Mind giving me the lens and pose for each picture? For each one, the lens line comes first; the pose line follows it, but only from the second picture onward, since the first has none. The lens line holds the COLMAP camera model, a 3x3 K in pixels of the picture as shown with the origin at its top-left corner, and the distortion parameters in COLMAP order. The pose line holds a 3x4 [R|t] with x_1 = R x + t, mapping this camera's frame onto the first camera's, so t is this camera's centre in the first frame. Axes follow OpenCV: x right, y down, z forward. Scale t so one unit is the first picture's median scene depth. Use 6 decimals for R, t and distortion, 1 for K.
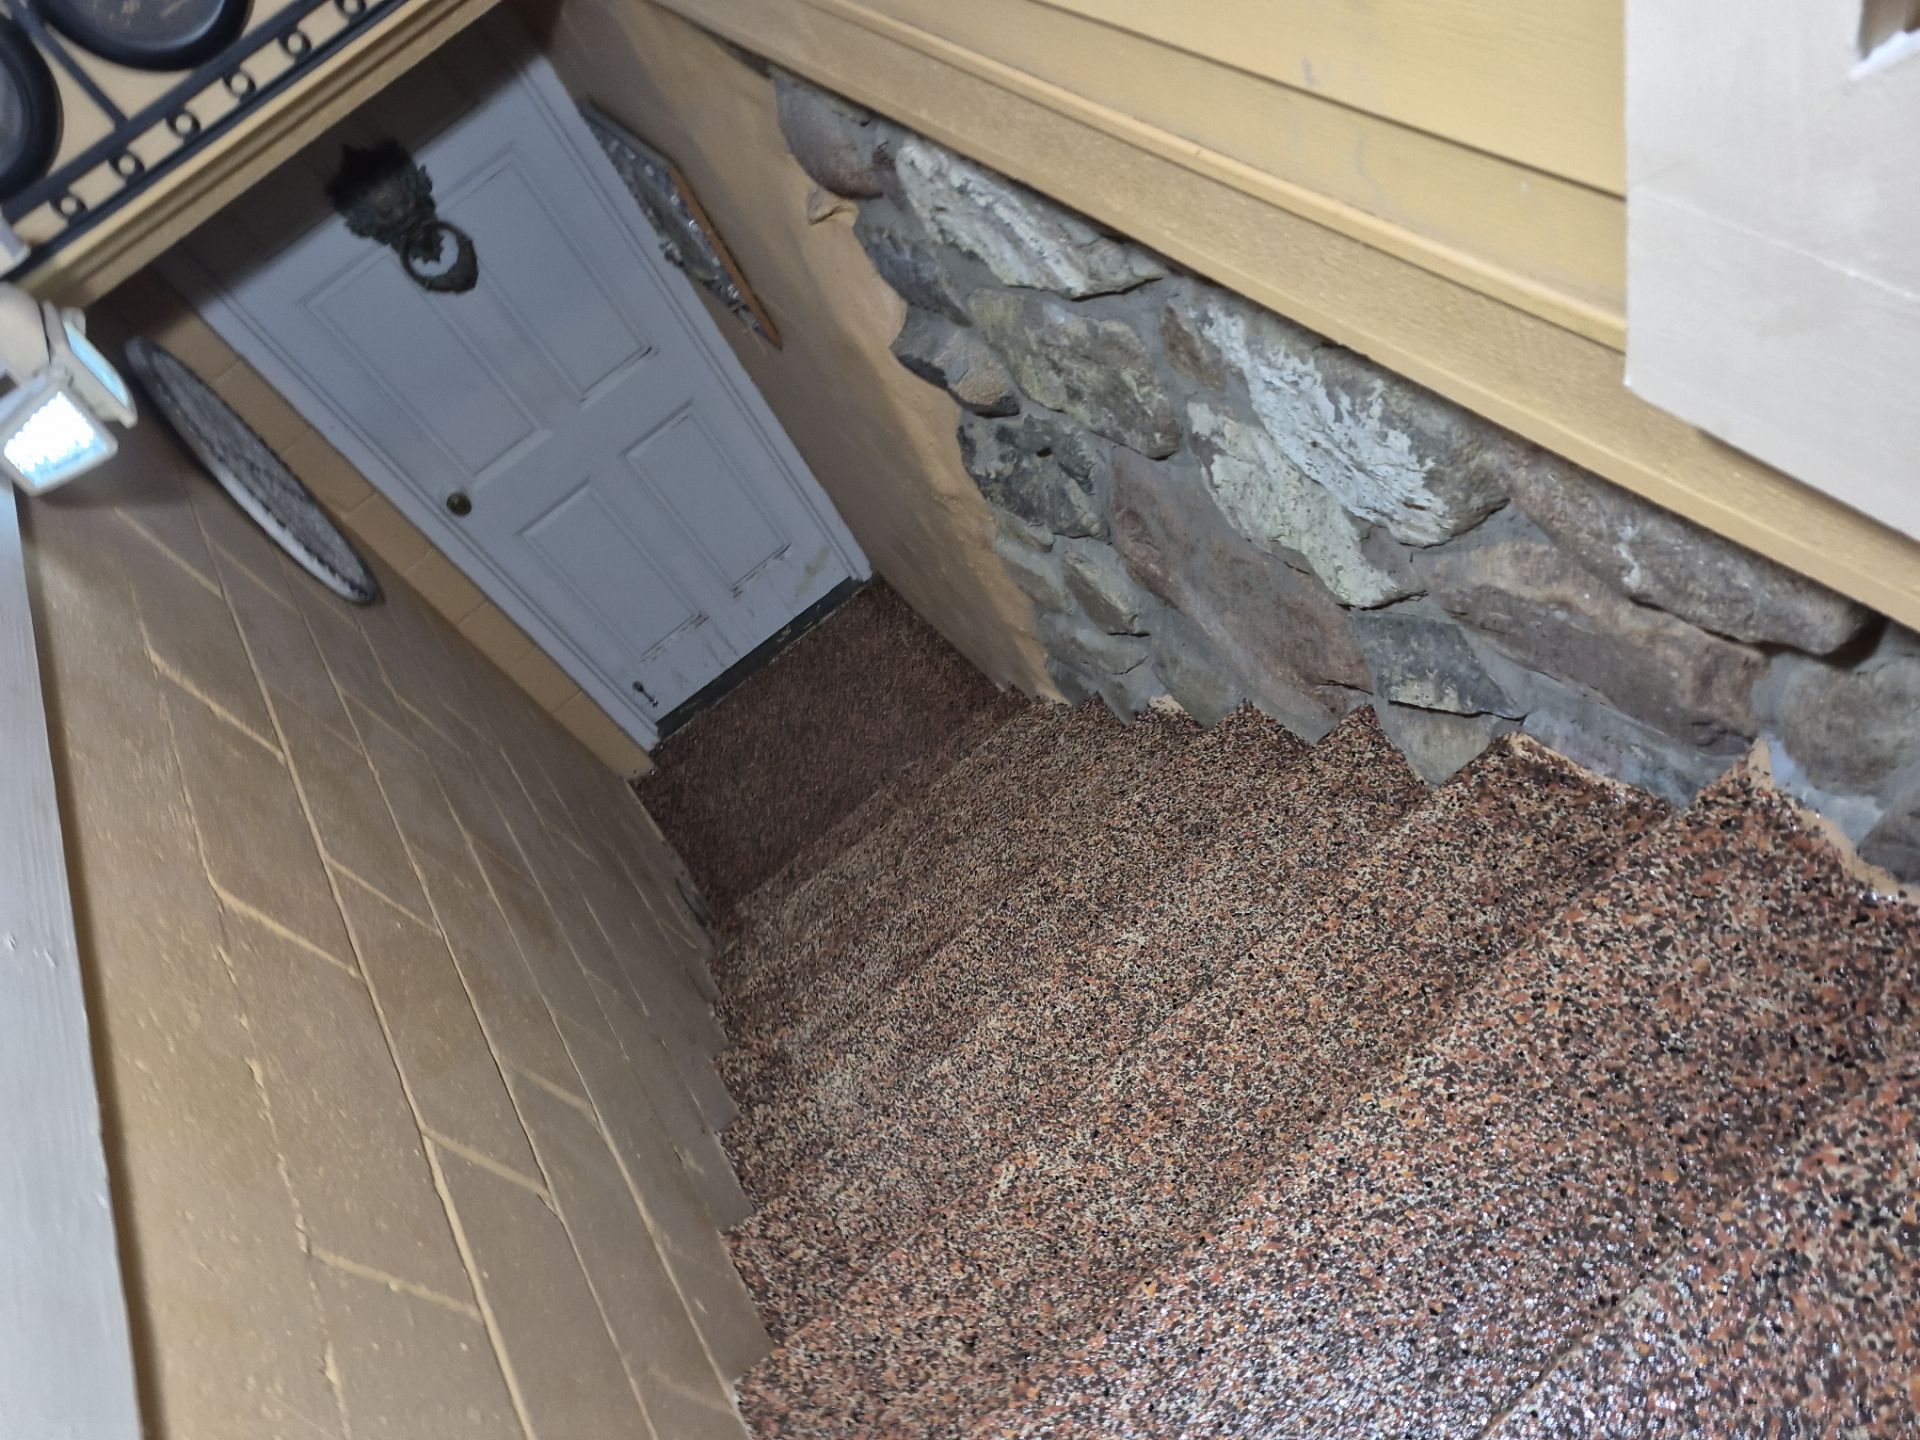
lens RADIAL K [[1365.4, 0, 957.9], [0, 1365.4, 726.7], [0, 0, 1]] dist [0.057210, -0.076599]
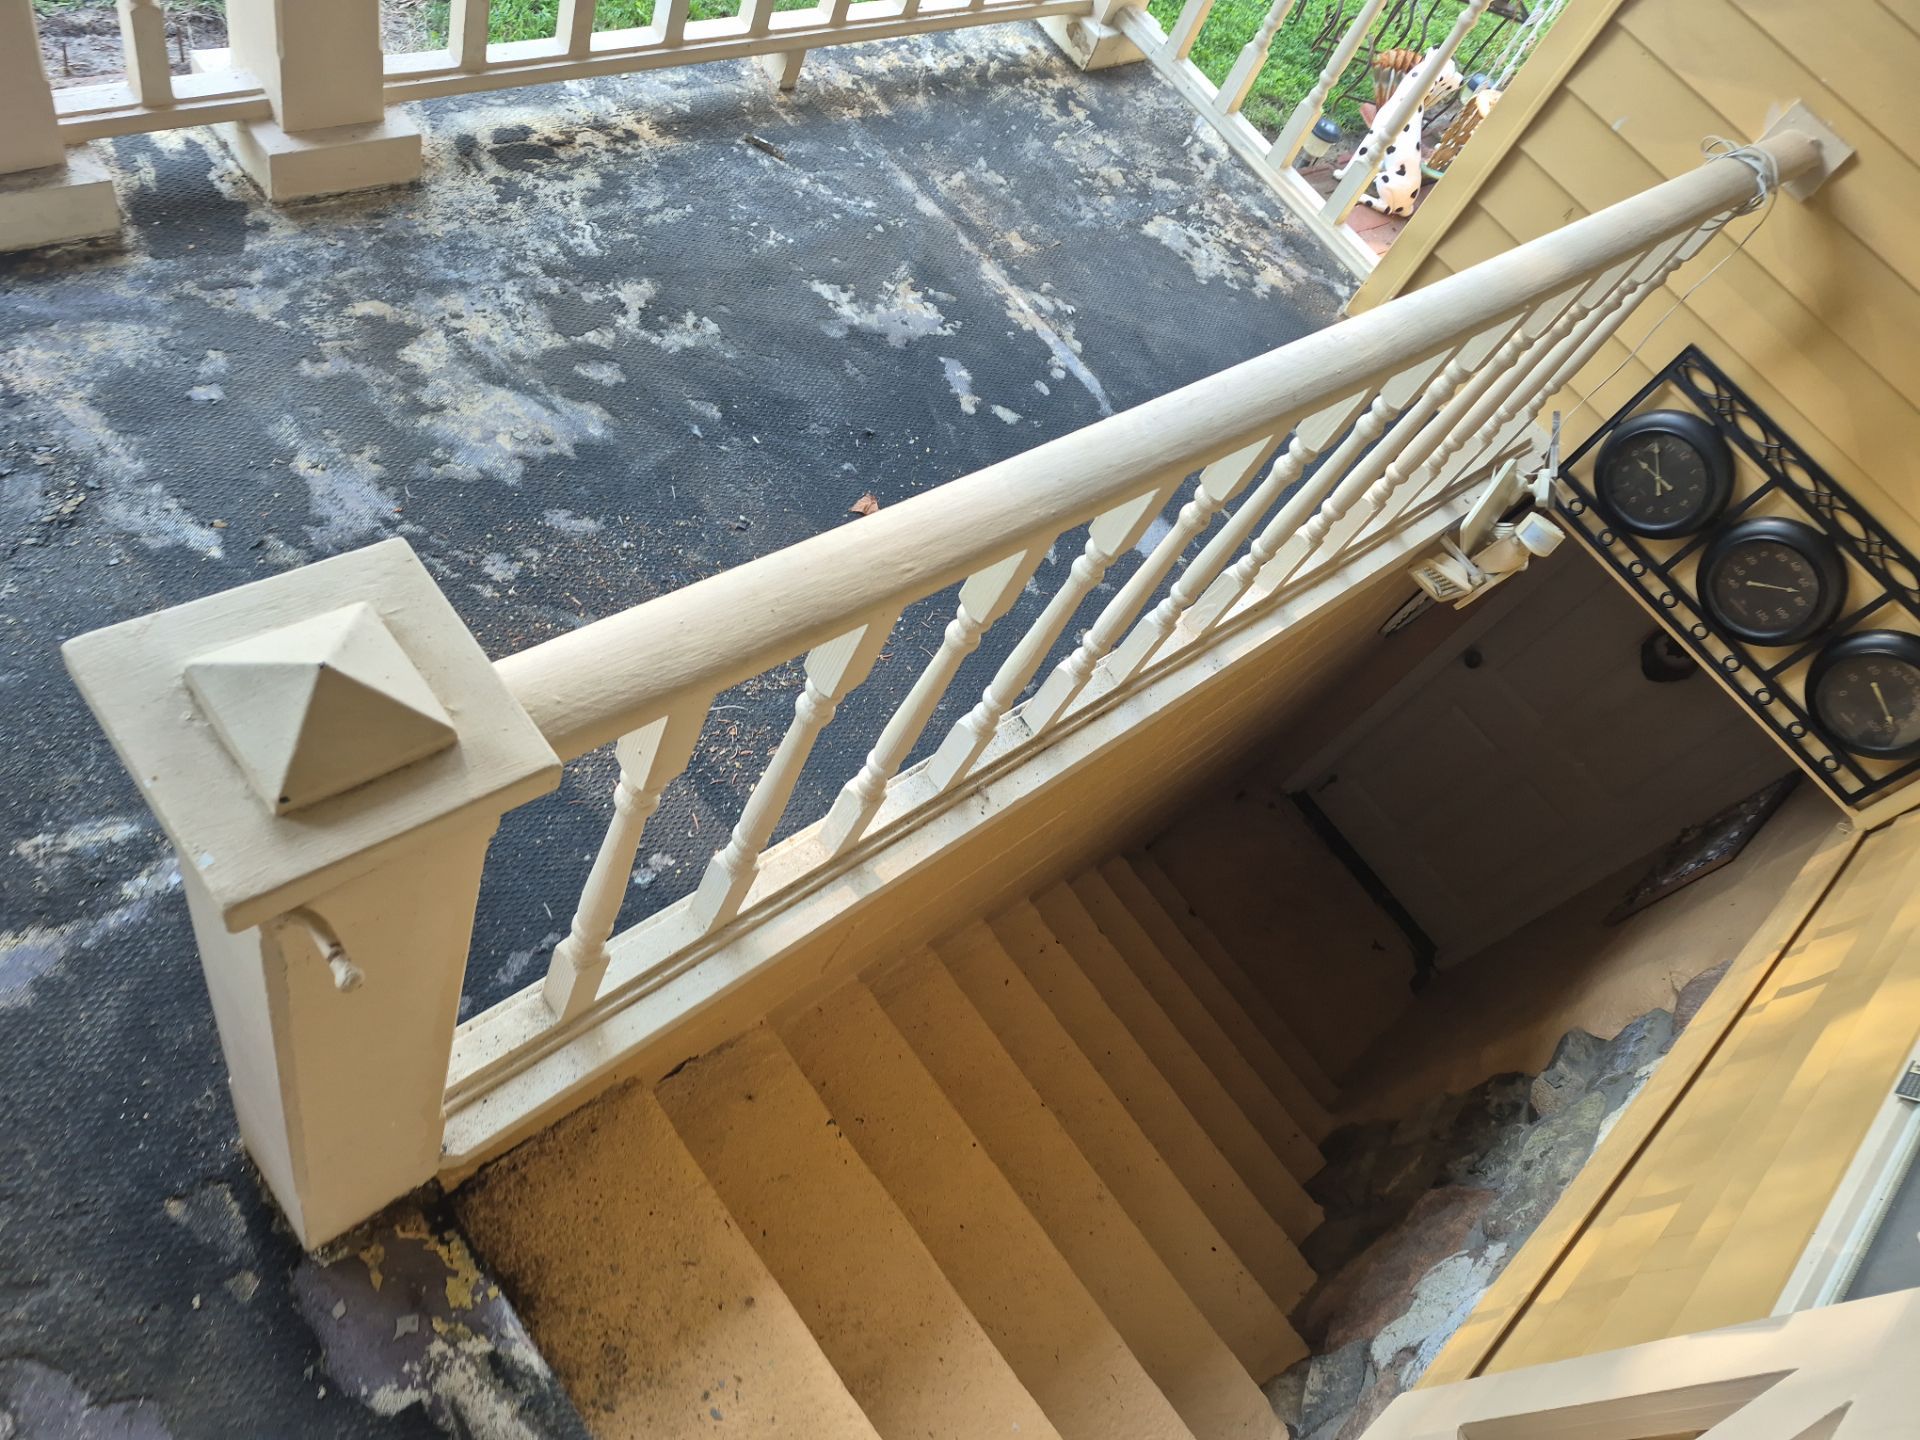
lens RADIAL K [[1365.4, 0, 957.7], [0, 1365.4, 721.9], [0, 0, 1]] dist [0.057210, -0.076599]
pose [[-0.034066, 0.982878, -0.181080, -0.104852], [-0.966110, 0.014001, 0.257749, -0.044991], [0.255871, 0.183724, 0.949092, -0.722048]]
